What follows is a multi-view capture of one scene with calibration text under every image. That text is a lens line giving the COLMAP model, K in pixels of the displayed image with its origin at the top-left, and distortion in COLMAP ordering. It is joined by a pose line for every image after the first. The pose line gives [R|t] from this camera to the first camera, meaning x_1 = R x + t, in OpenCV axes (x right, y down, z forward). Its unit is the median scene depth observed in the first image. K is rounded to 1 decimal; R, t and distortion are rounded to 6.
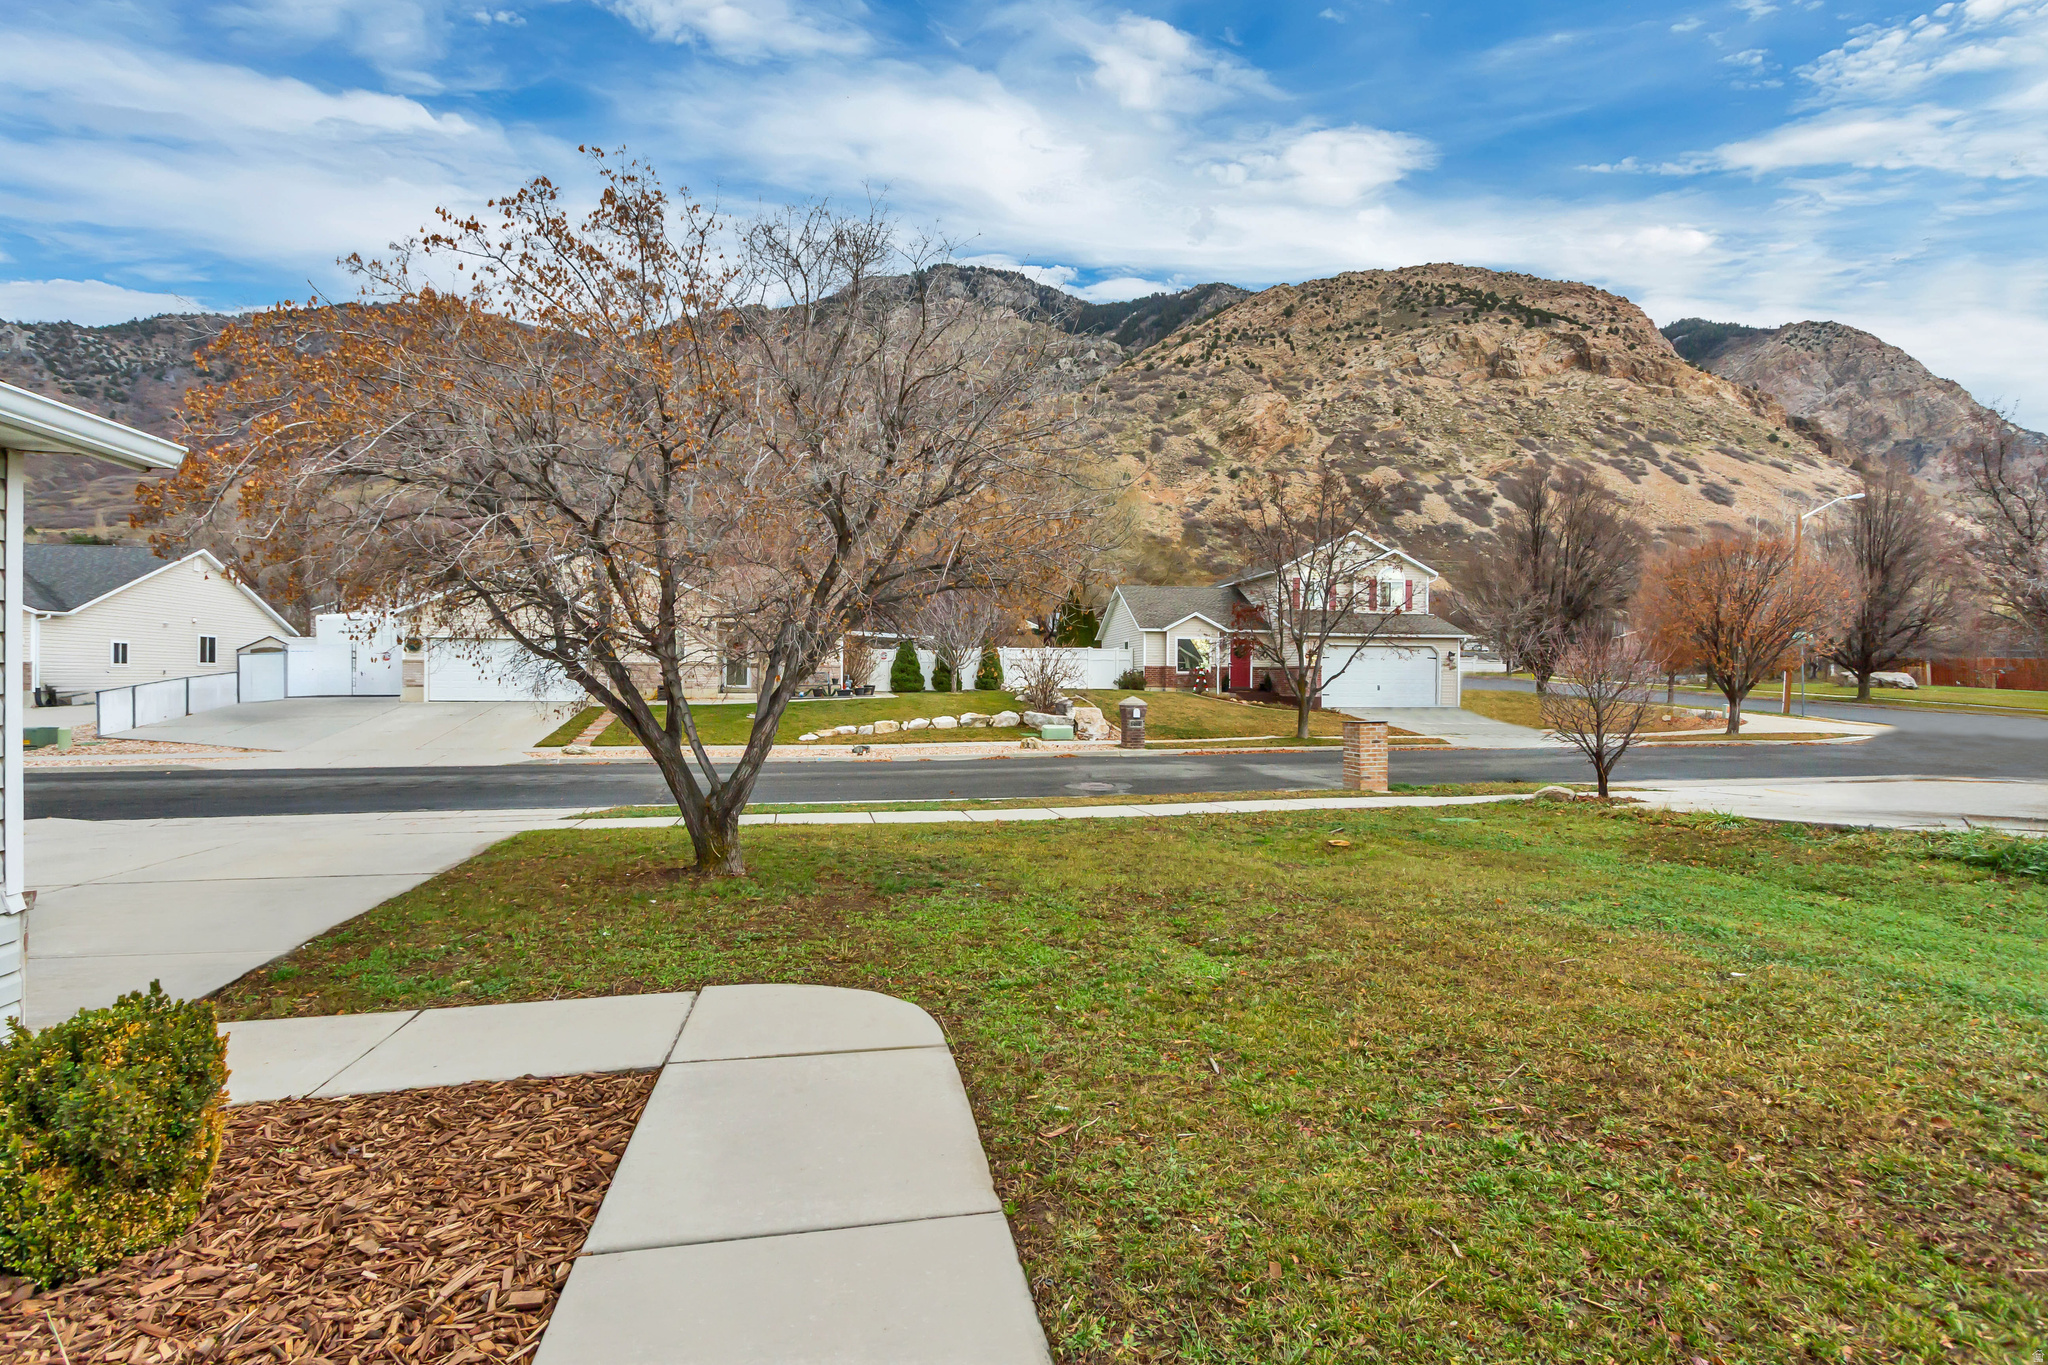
lens RADIAL K [[948.8, 0, 1022.5], [0, 948.8, 688.8], [0, 0, 1]] dist [0.007850, -0.001896]
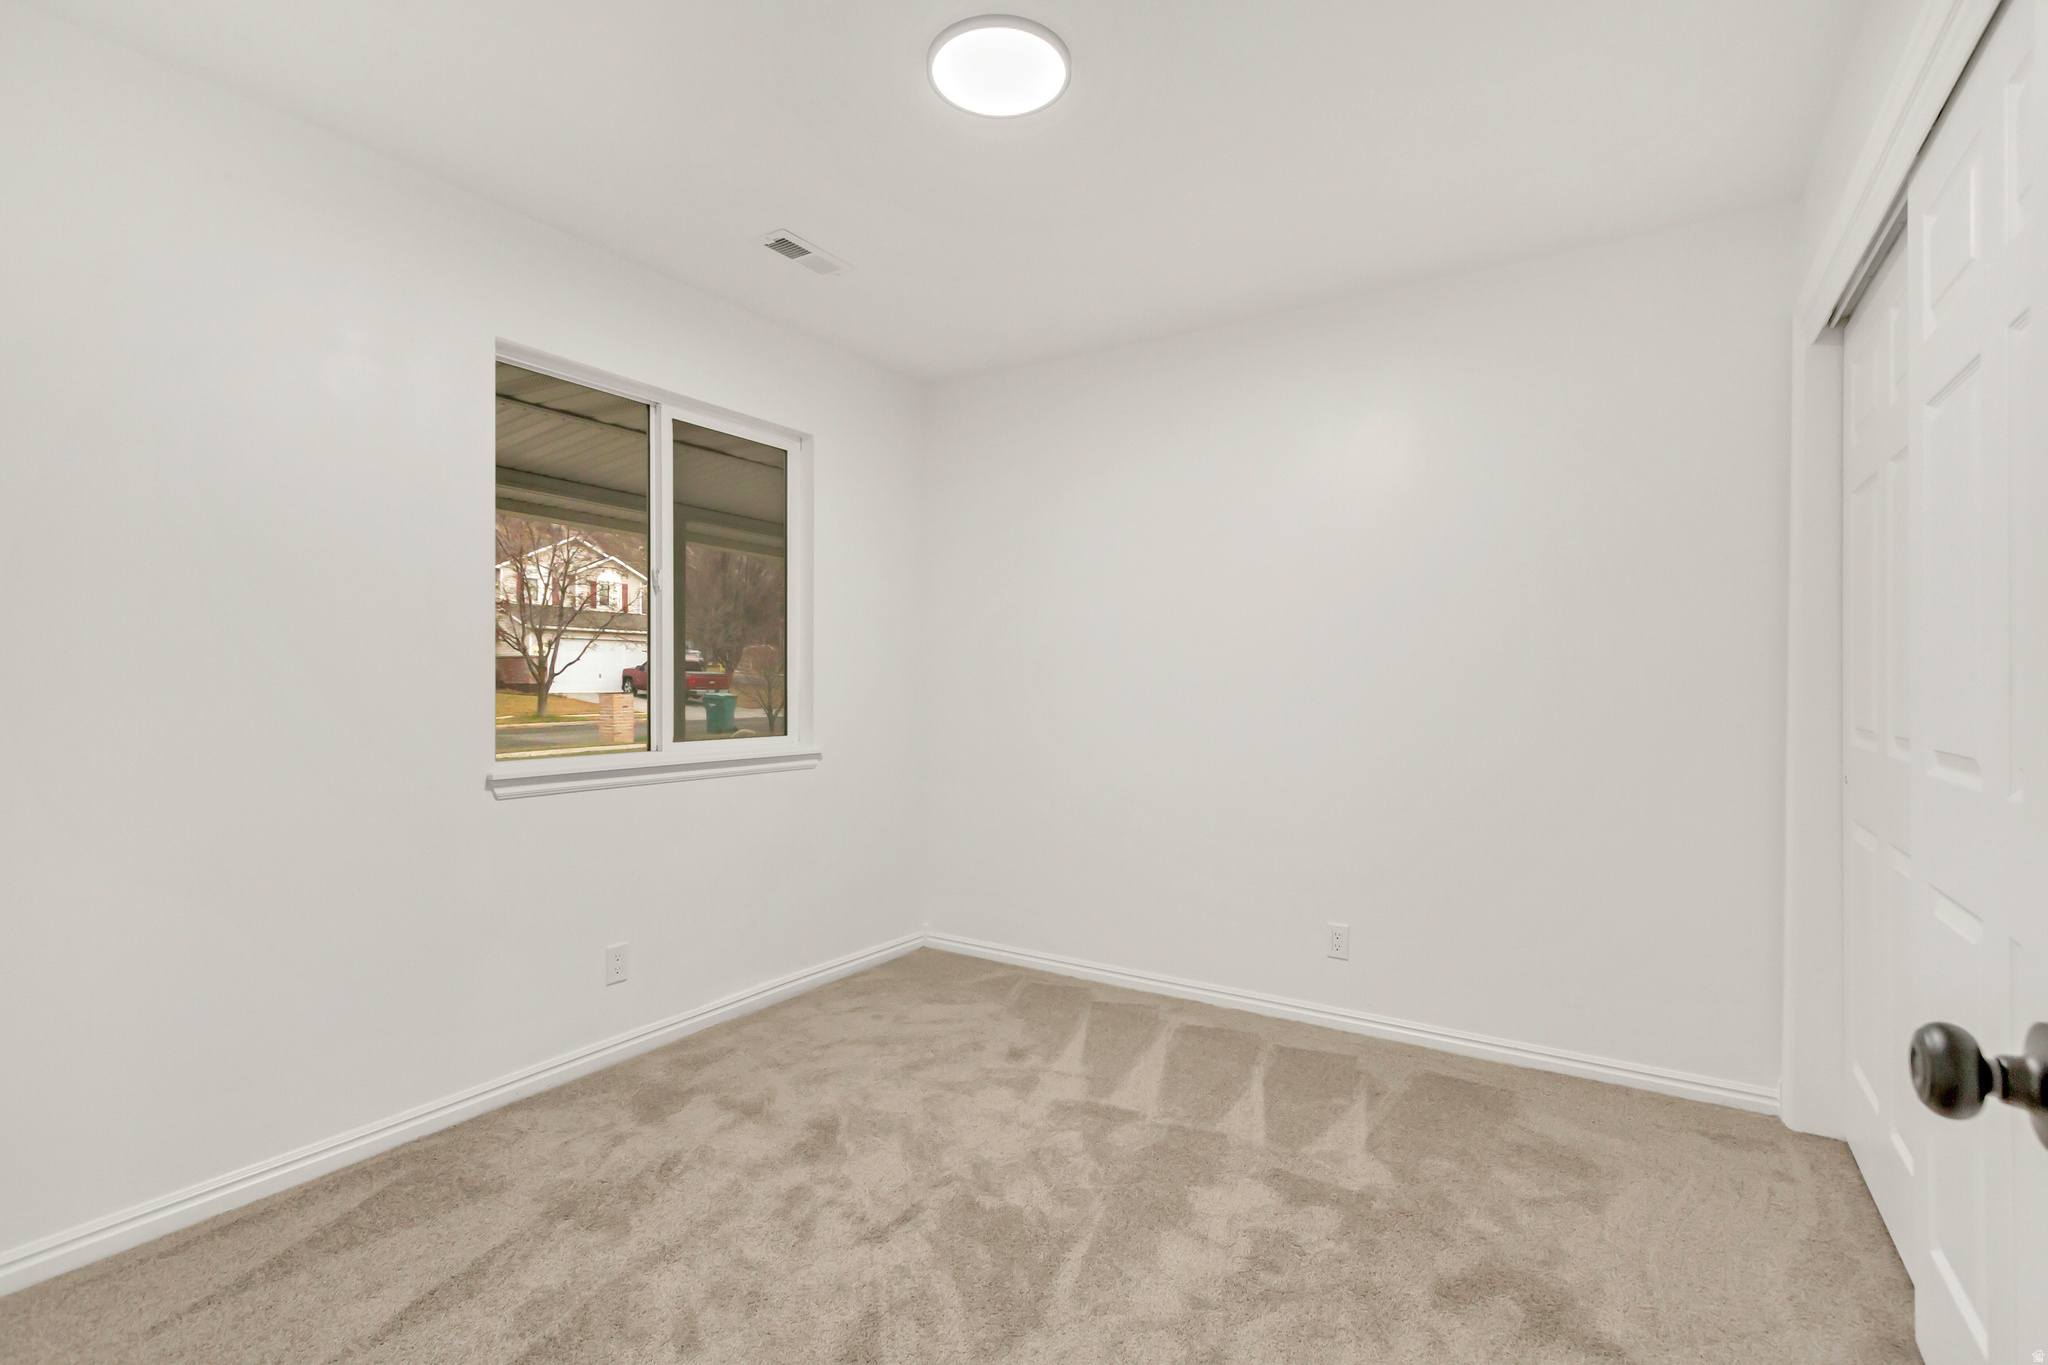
lens RADIAL K [[948.8, 0, 1022.5], [0, 948.8, 688.8], [0, 0, 1]] dist [0.007850, -0.001896]
pose [[0.694607, -0.002762, 0.719384, -0.132198], [-0.000970, 0.999988, 0.004775, 0.012301], [-0.719389, -0.004015, 0.694596, -0.228730]]
